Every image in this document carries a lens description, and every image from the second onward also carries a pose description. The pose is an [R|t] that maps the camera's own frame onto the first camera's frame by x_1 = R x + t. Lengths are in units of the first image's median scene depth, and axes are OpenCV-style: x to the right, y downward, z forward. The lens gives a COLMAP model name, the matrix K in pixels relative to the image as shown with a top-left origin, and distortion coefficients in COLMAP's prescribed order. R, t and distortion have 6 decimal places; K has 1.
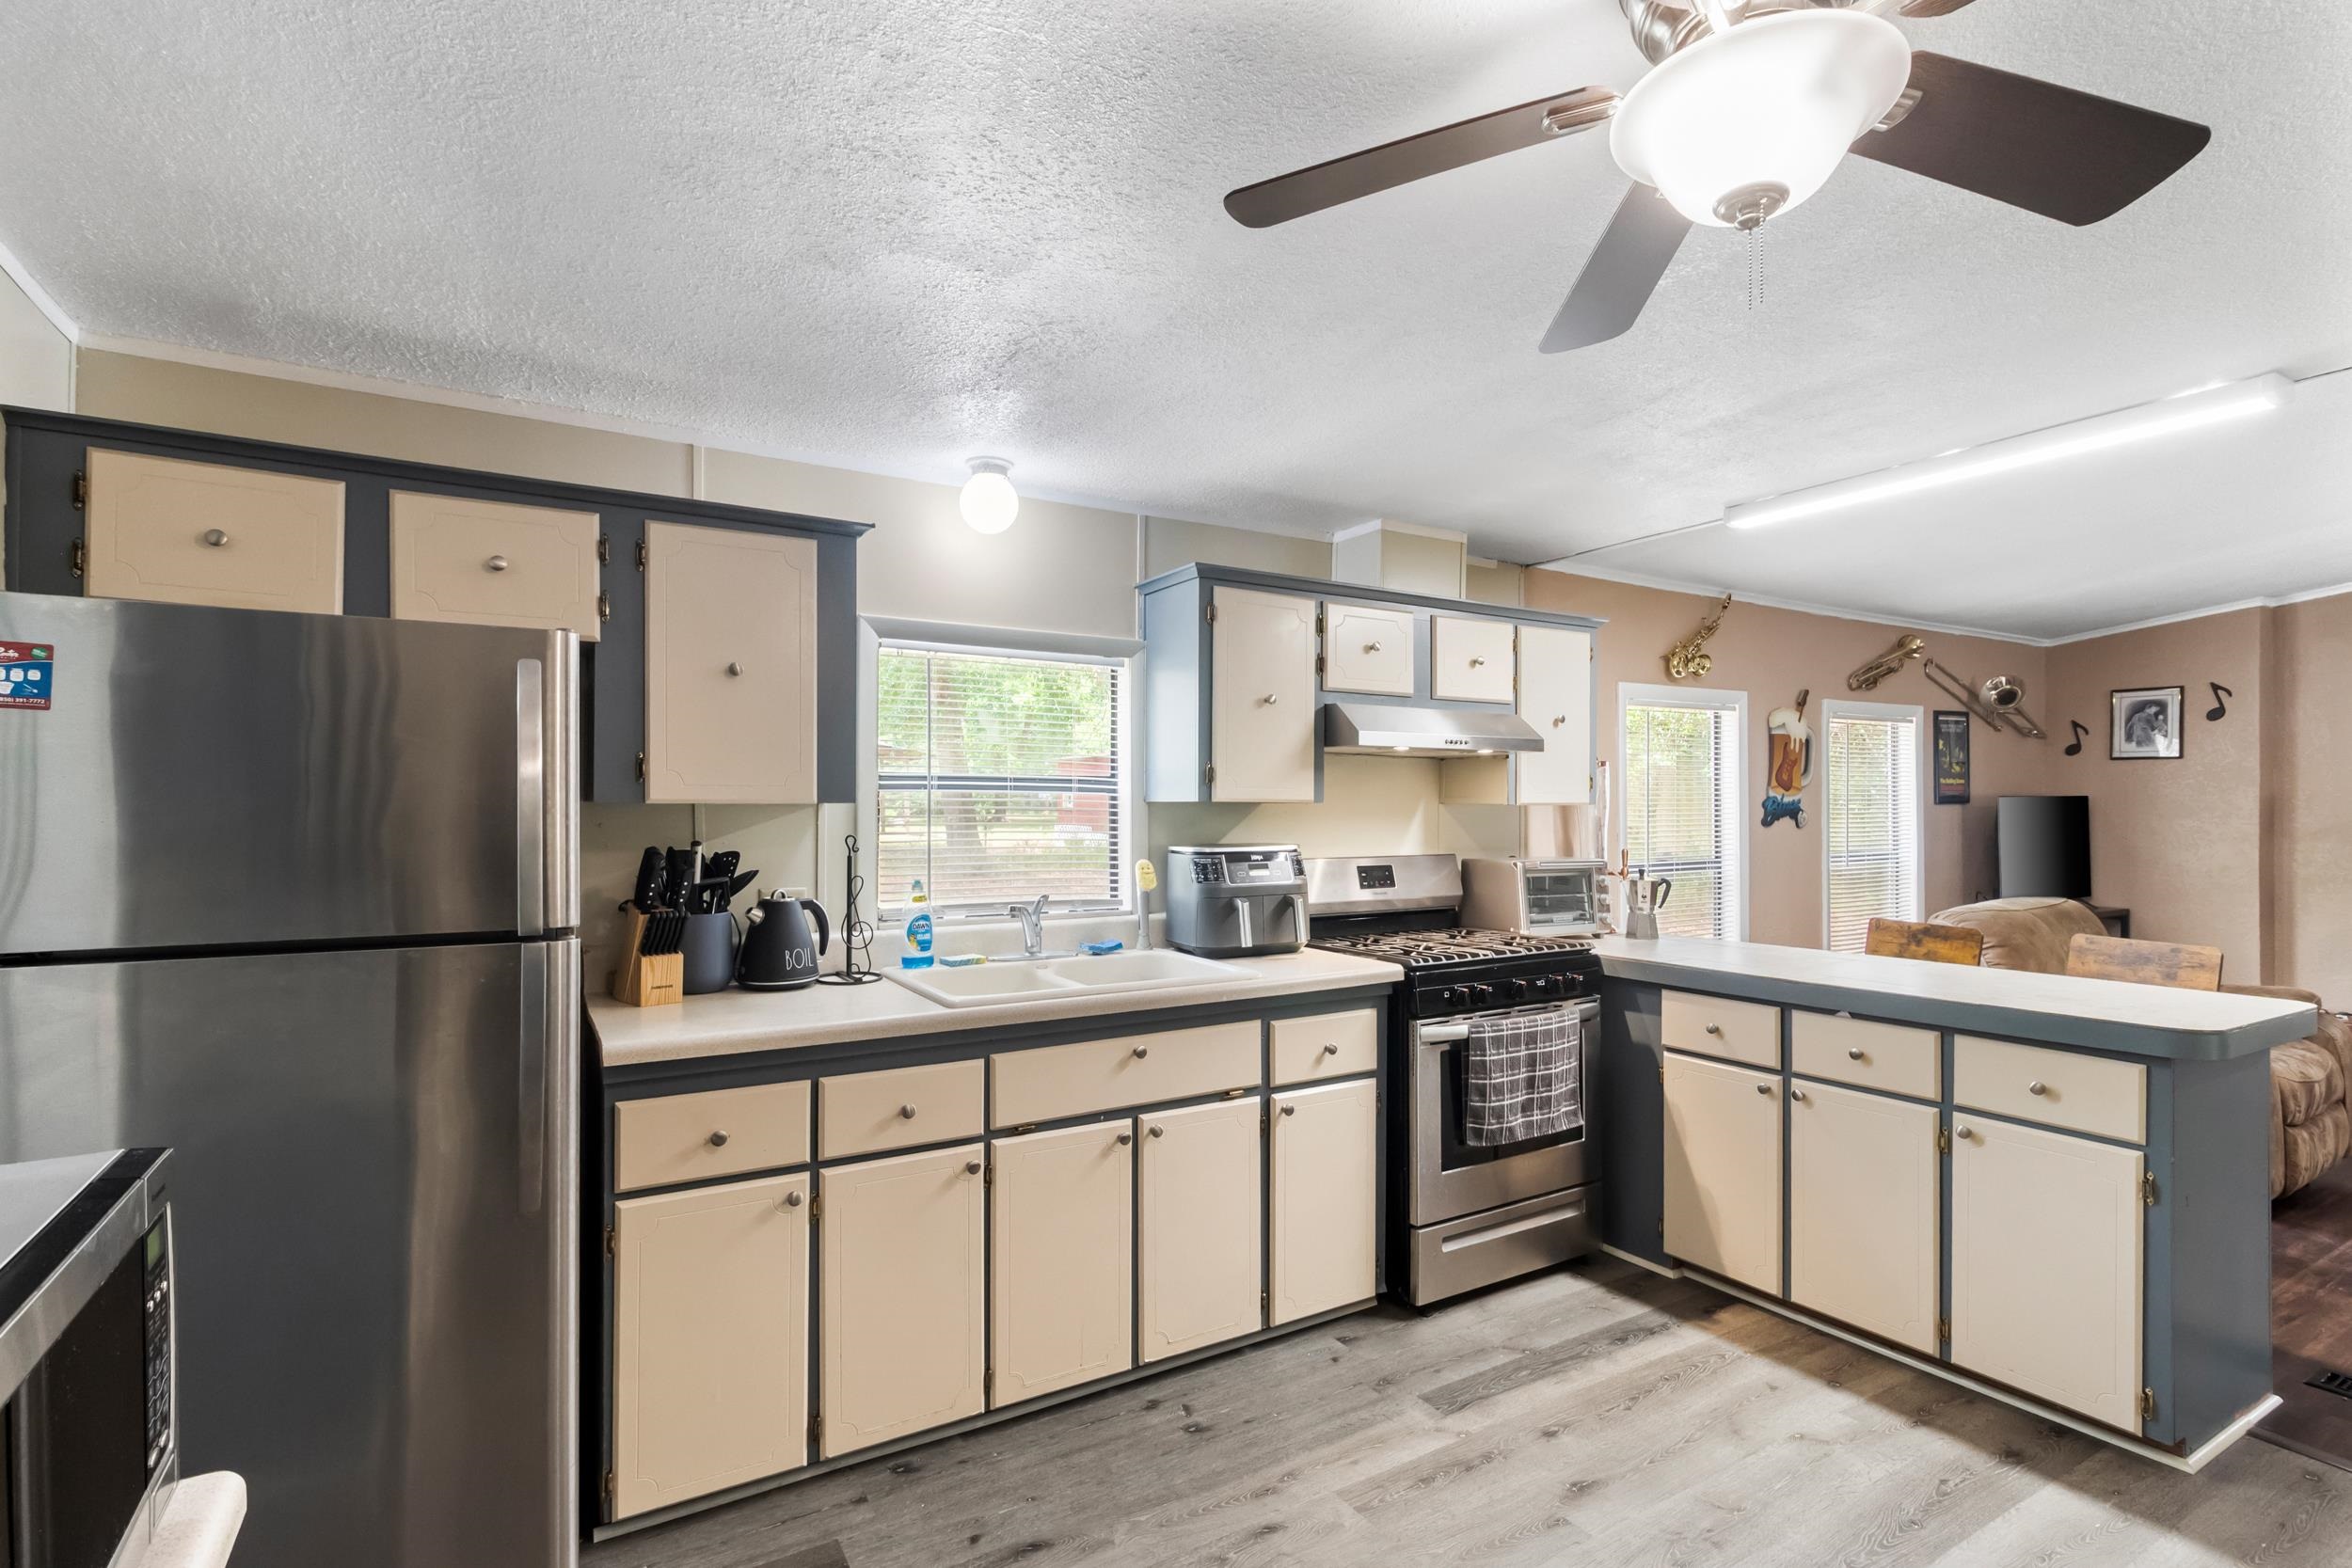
lens RADIAL K [[1118.5, 0, 1167.4], [0, 1118.5, 796.8], [0, 0, 1]] dist [-0.004289, 0.003508]
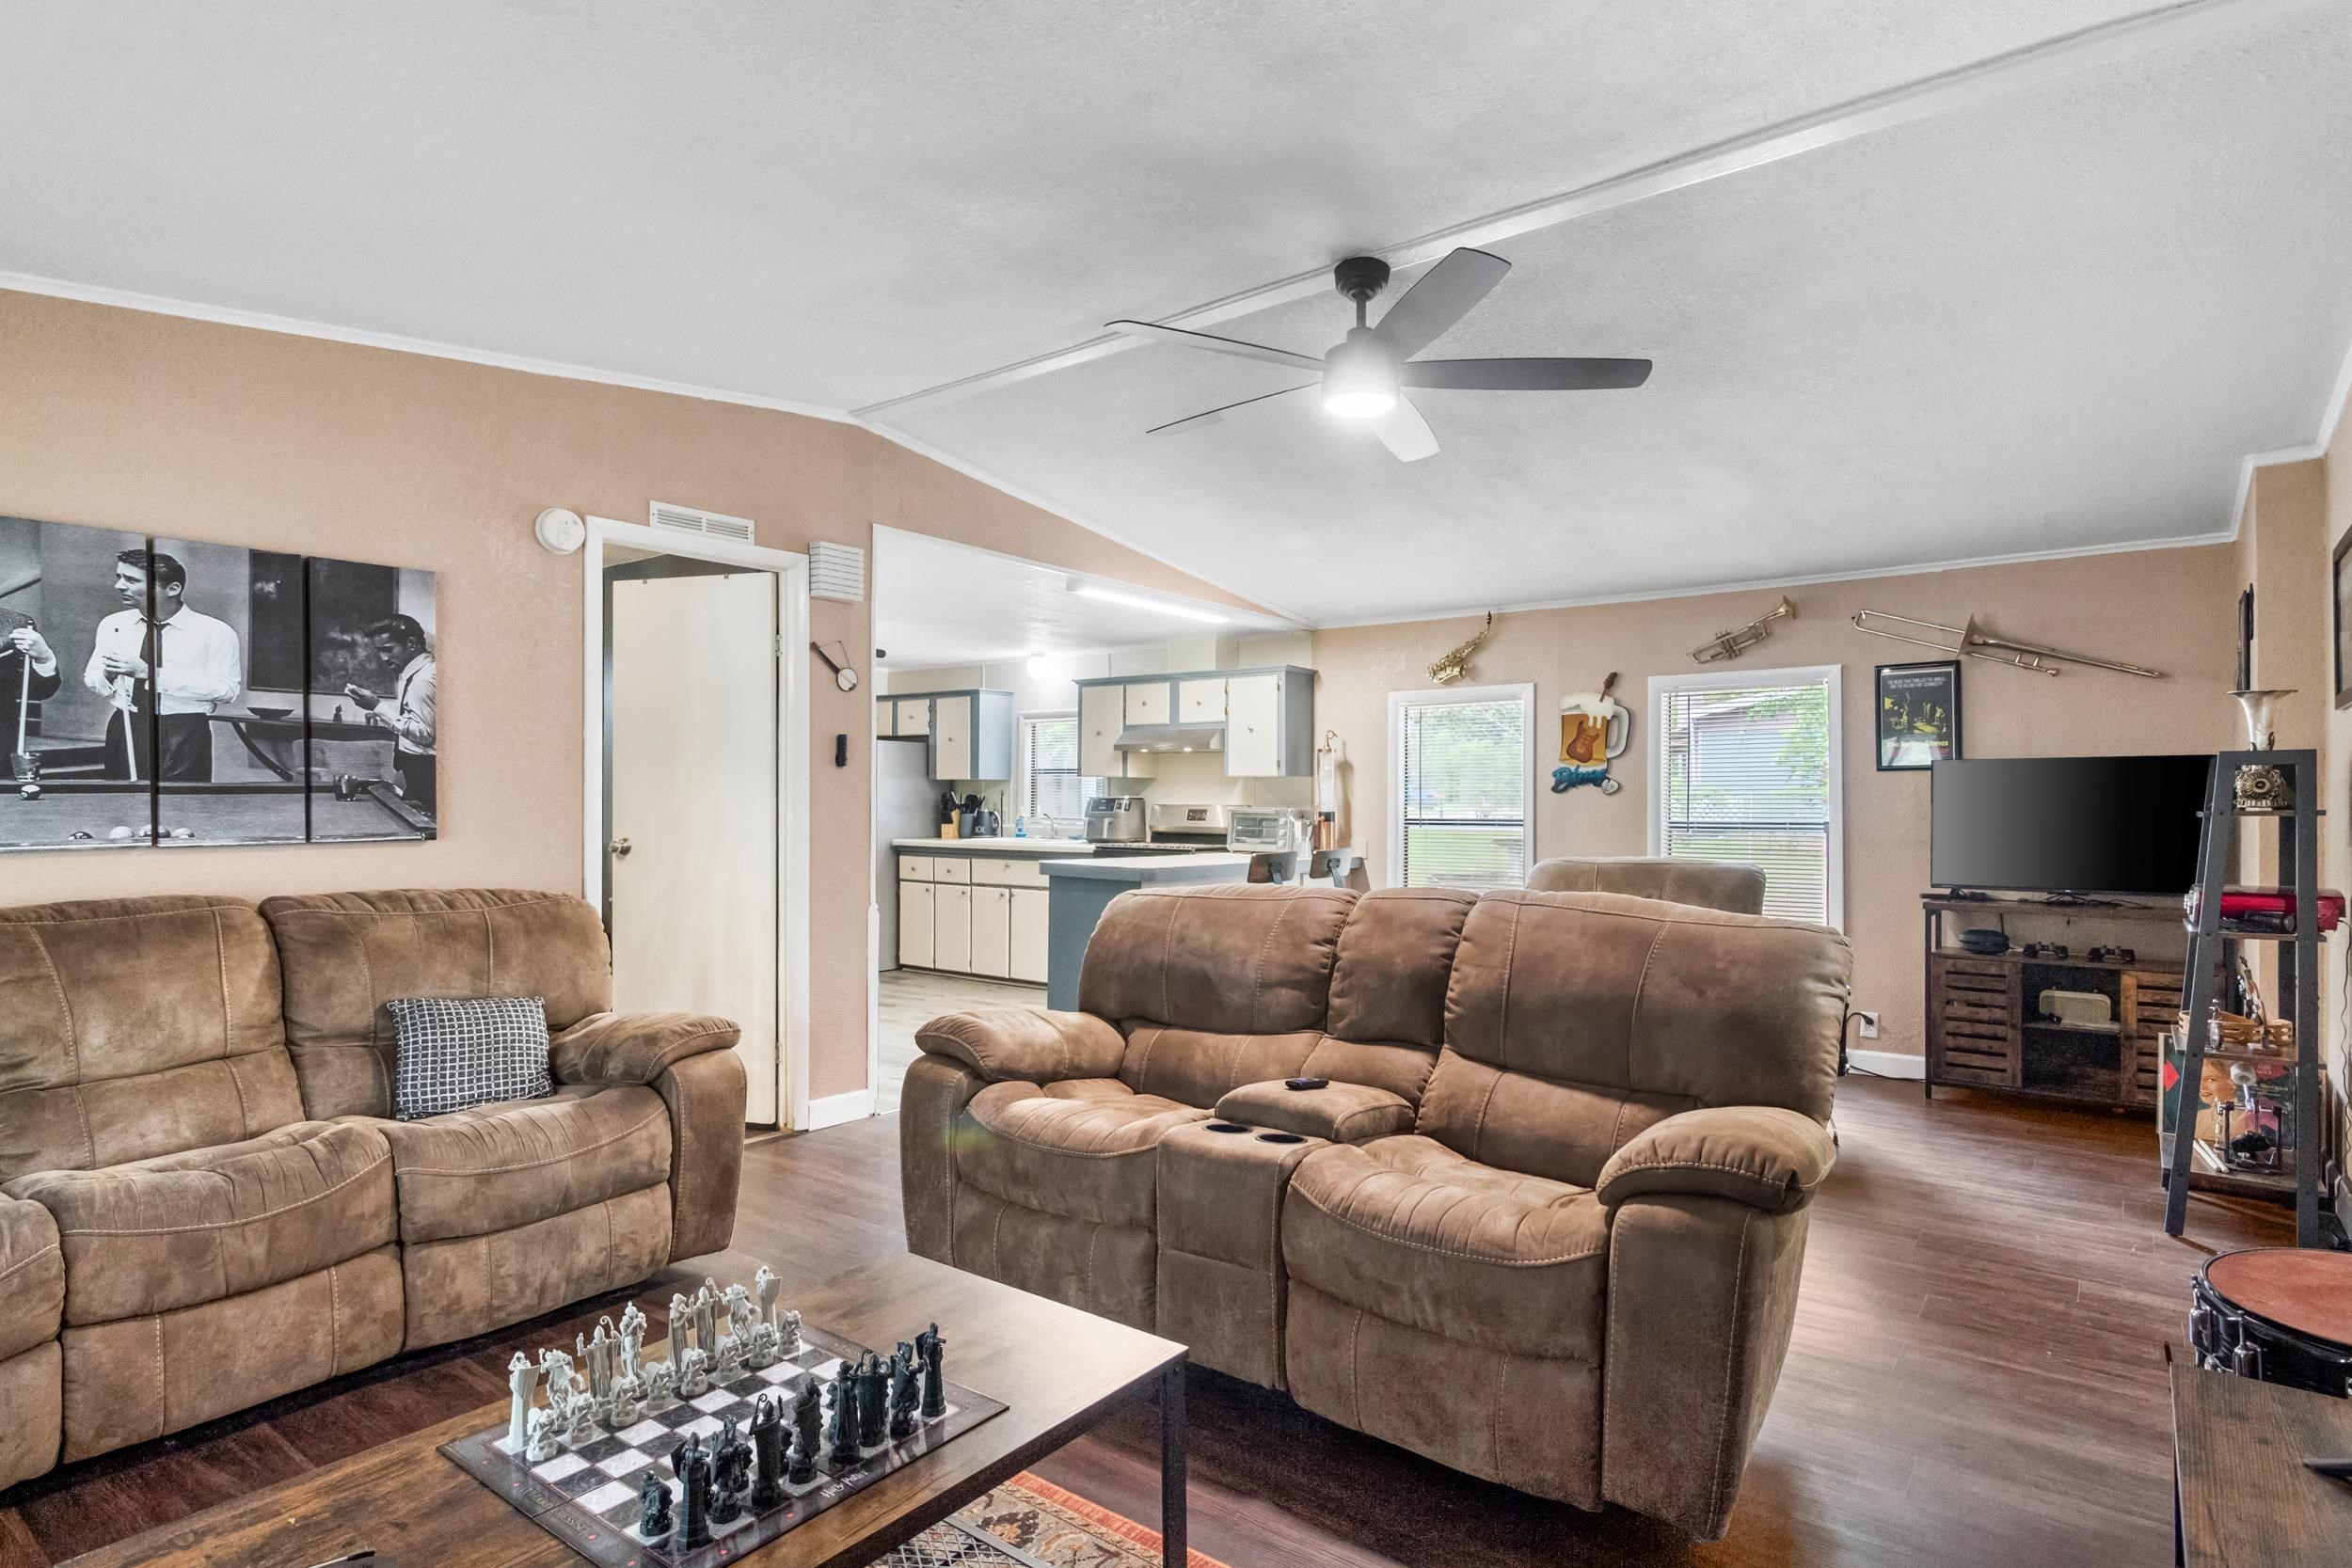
lens RADIAL K [[1251.4, 0, 1187.7], [0, 1251.4, 788.6], [0, 0, 1]] dist [0.002779, -0.003748]
pose [[0.375261, -0.010047, -0.926865, 2.487679], [0.001177, 0.999946, -0.010362, 0.054165], [0.926919, 0.002798, 0.375252, 0.196039]]
